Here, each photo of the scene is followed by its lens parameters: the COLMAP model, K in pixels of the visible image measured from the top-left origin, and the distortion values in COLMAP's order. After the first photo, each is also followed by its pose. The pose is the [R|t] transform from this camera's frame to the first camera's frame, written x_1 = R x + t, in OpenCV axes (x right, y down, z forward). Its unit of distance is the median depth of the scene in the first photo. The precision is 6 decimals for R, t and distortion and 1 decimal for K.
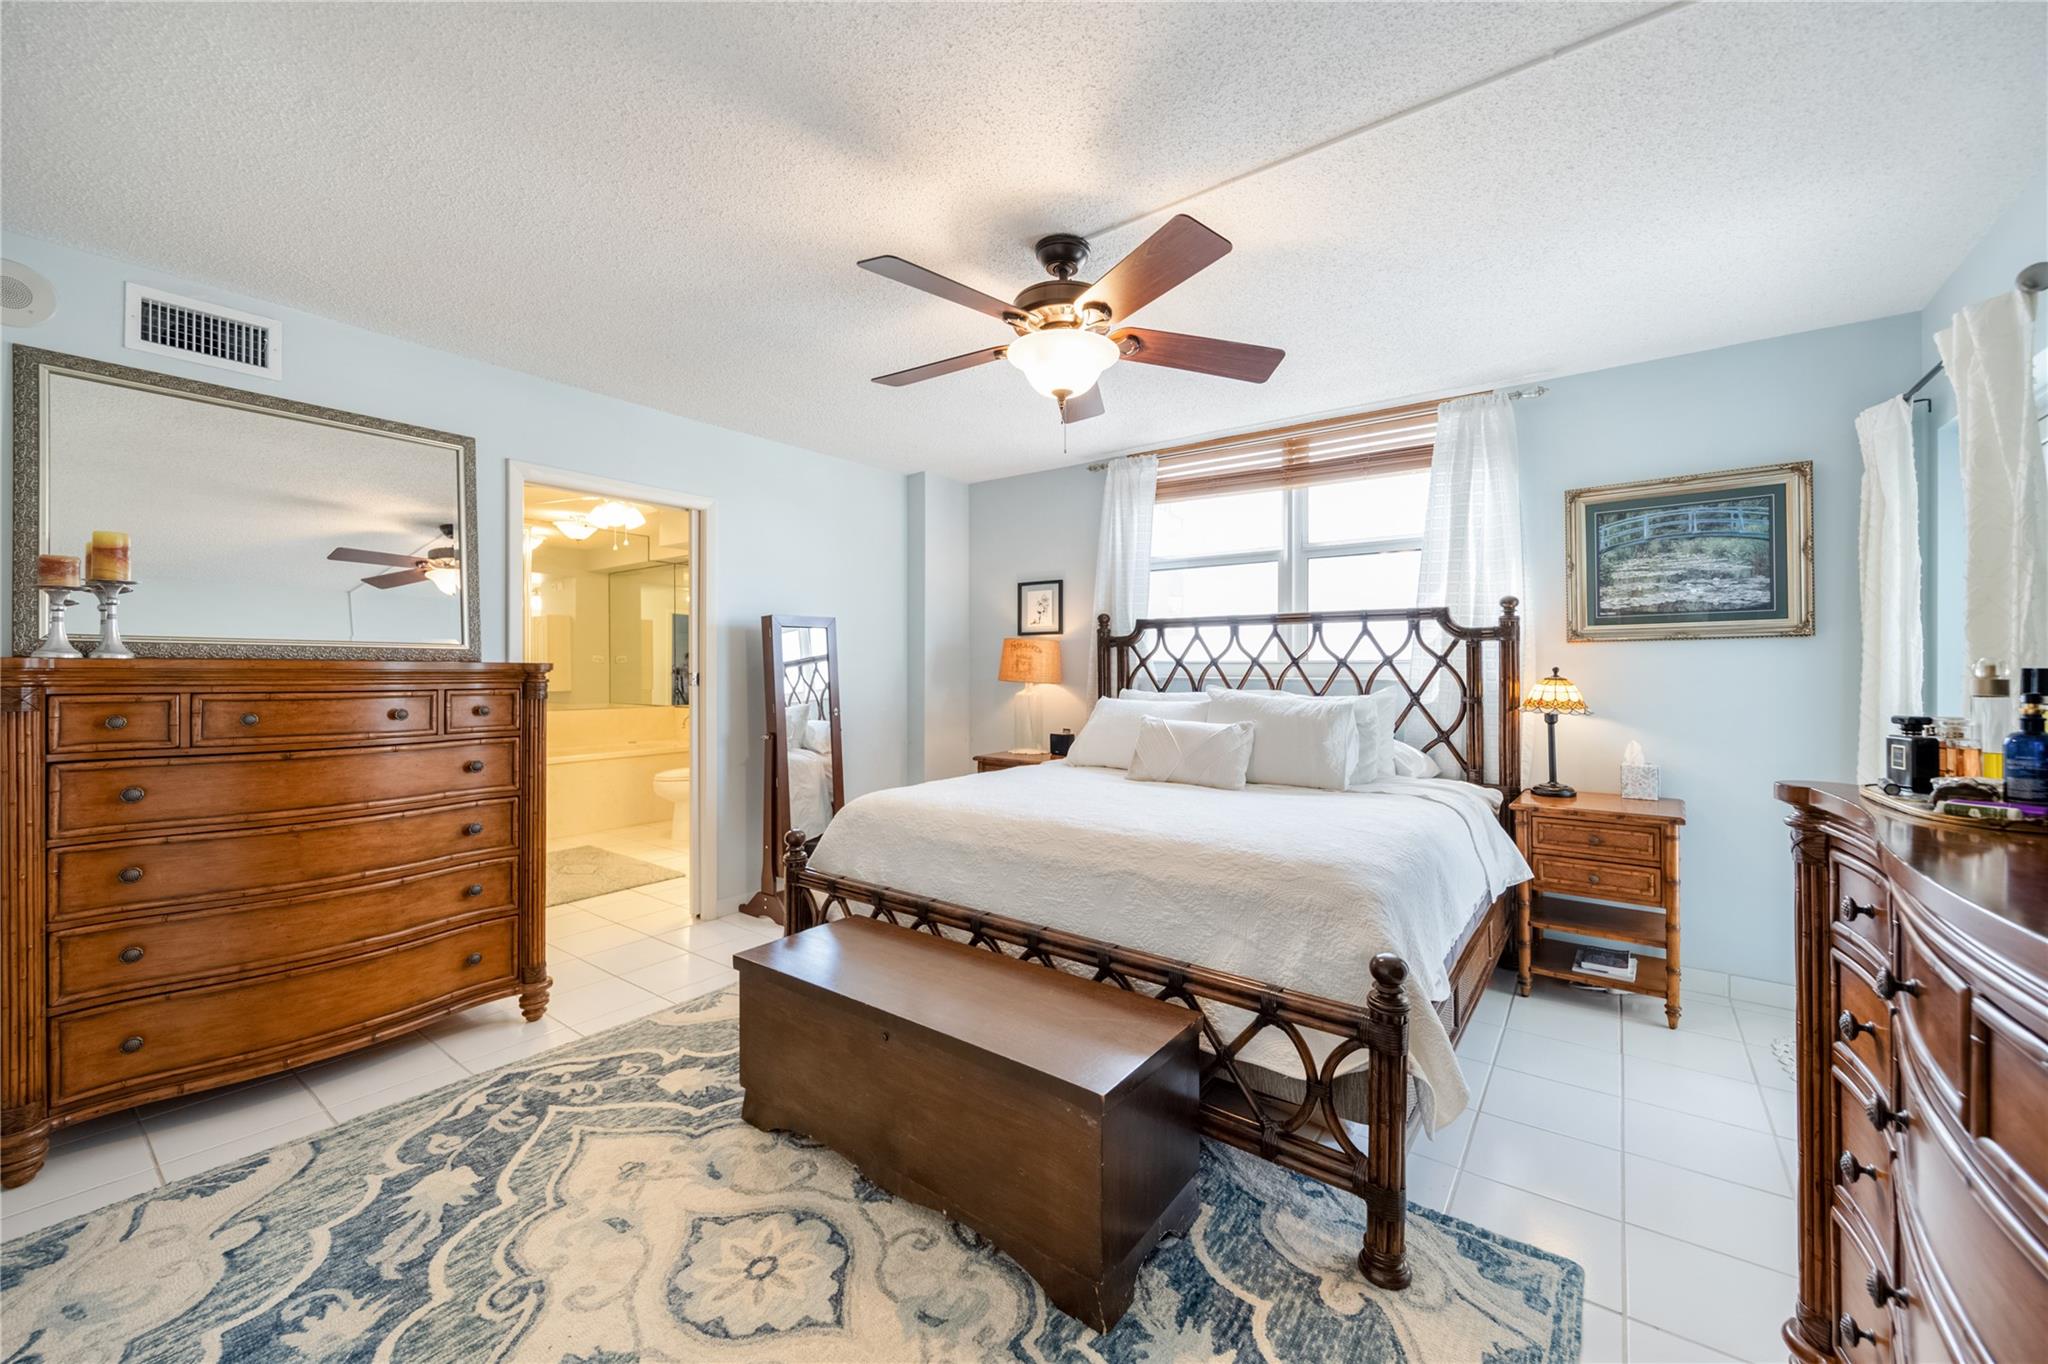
lens RADIAL K [[788.1, 0, 1028.5], [0, 788.1, 669.7], [0, 0, 1]] dist [-0.003887, 0.000201]
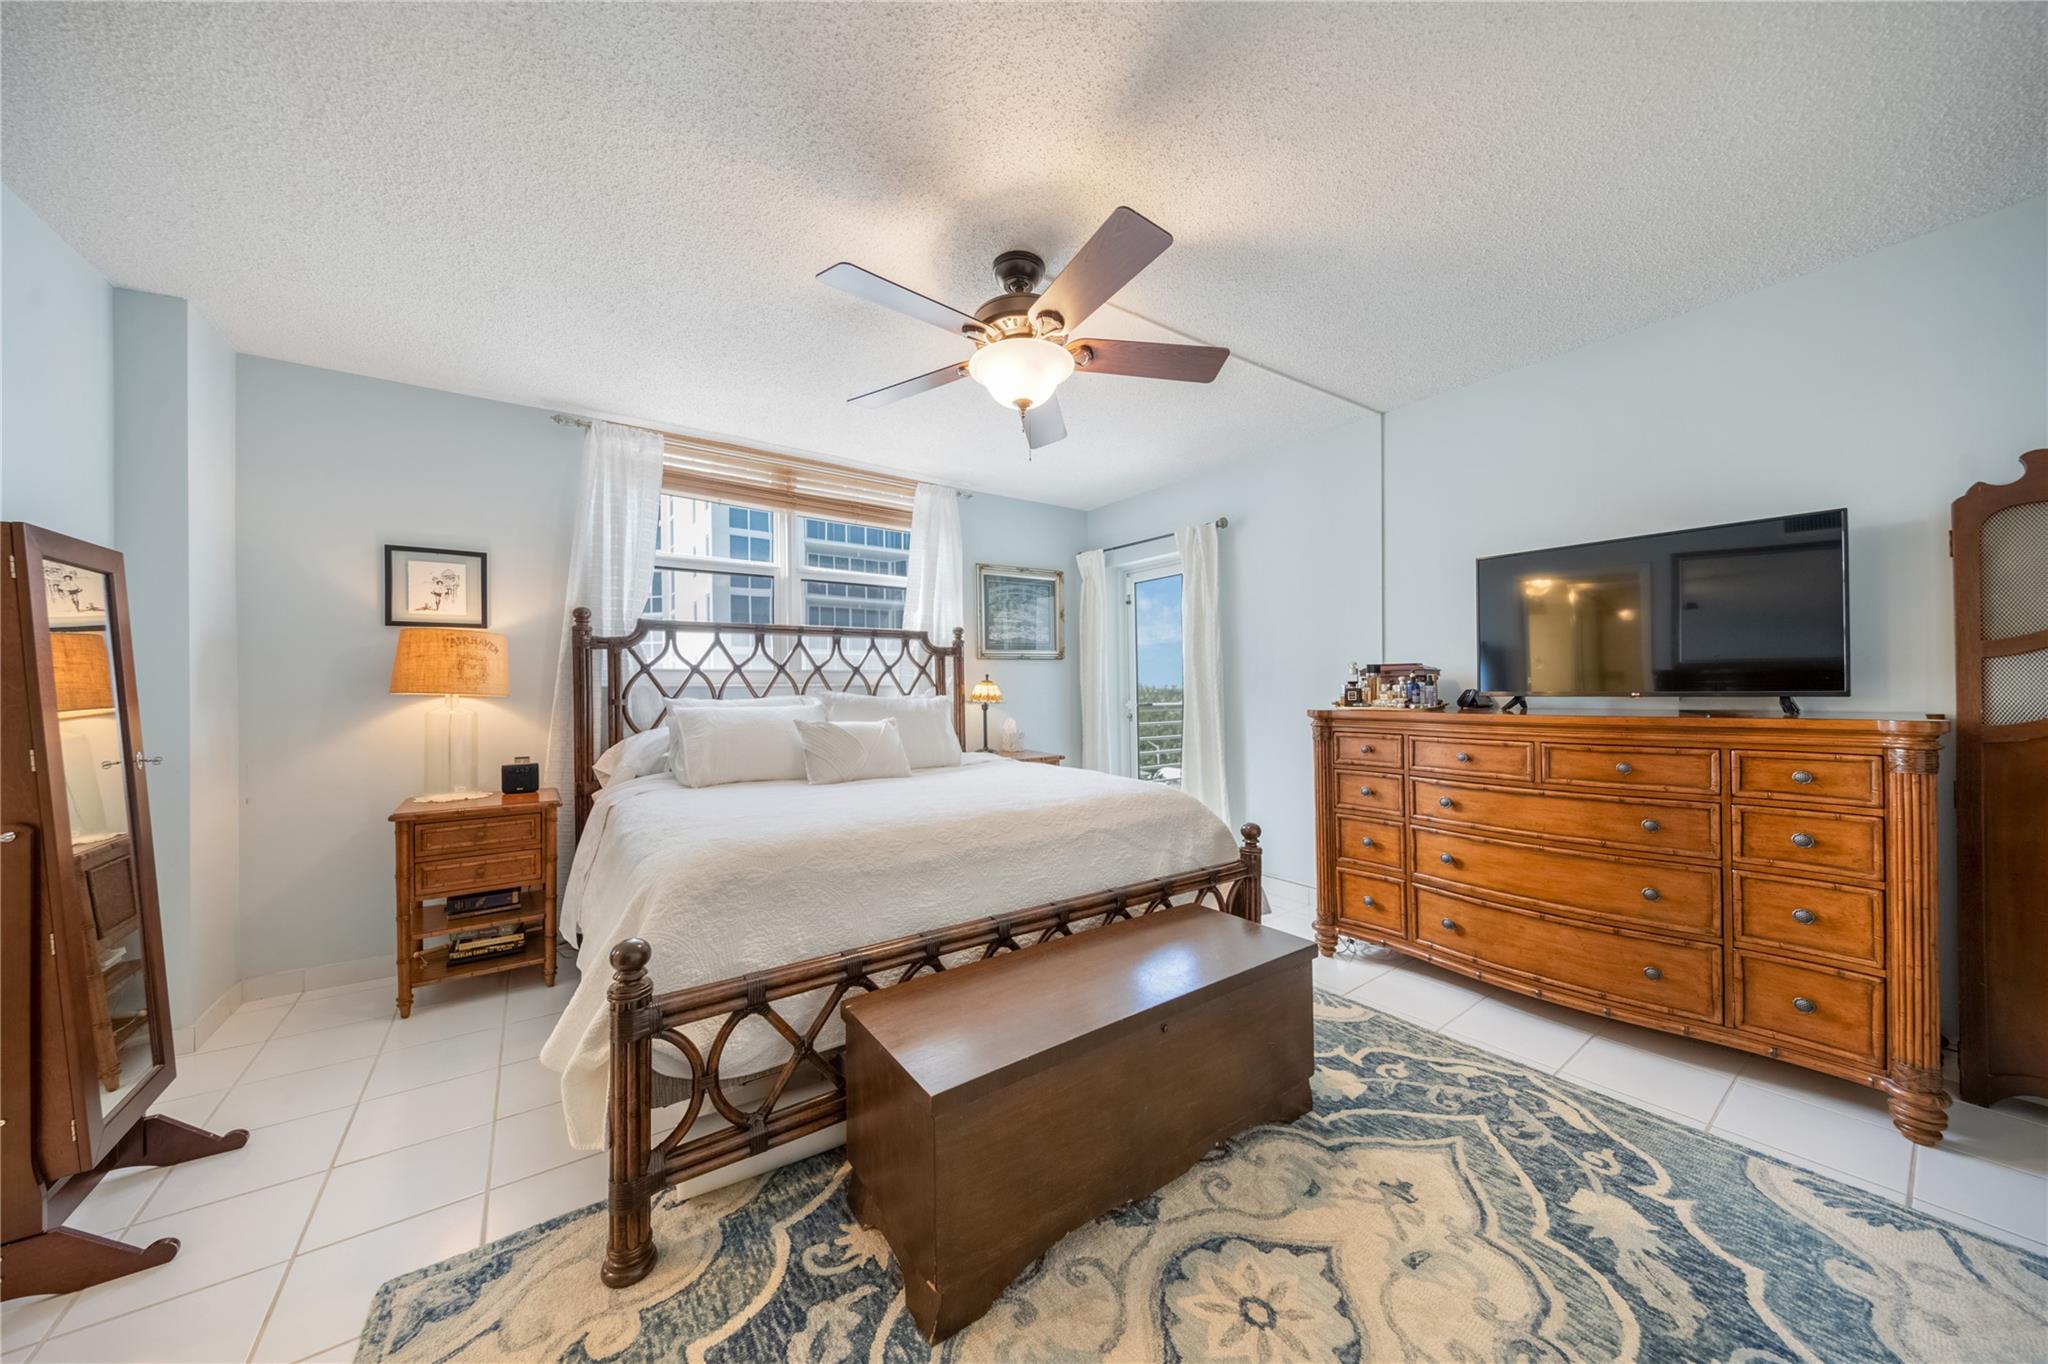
lens RADIAL K [[668.0, 0, 1021.5], [0, 668.0, 676.9], [0, 0, 1]] dist [0.001730, -0.000182]
pose [[0.320701, 0.007411, 0.947152, -0.547284], [0.008845, 0.999902, -0.010818, 0.016020], [-0.947139, 0.011847, 0.320604, 0.471575]]
